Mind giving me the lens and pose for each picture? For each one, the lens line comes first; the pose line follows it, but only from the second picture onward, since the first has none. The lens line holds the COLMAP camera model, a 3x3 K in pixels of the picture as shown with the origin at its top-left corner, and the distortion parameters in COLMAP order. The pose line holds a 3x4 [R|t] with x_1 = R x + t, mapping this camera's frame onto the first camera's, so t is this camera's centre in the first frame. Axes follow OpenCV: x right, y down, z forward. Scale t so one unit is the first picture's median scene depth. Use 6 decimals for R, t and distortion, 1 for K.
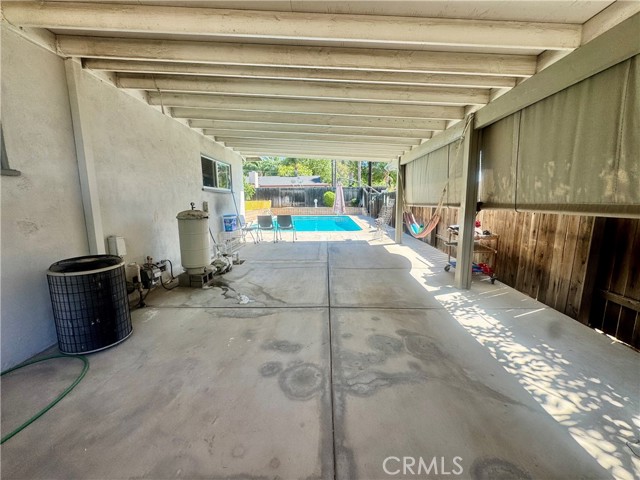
lens RADIAL K [[257.6, 0, 320.1], [0, 257.6, 241.6], [0, 0, 1]] dist [-0.002975, 0.000475]
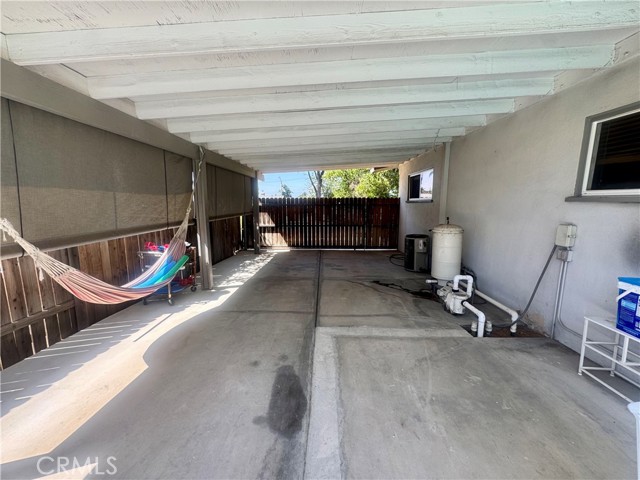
lens RADIAL K [[257.6, 0, 319.9], [0, 257.6, 239.1], [0, 0, 1]] dist [-0.002975, 0.000475]
pose [[-0.999975, 0.005663, 0.004275, 0.022489], [0.006668, 0.955973, 0.293378, -0.407160], [-0.002425, 0.293399, -0.955987, 2.177688]]
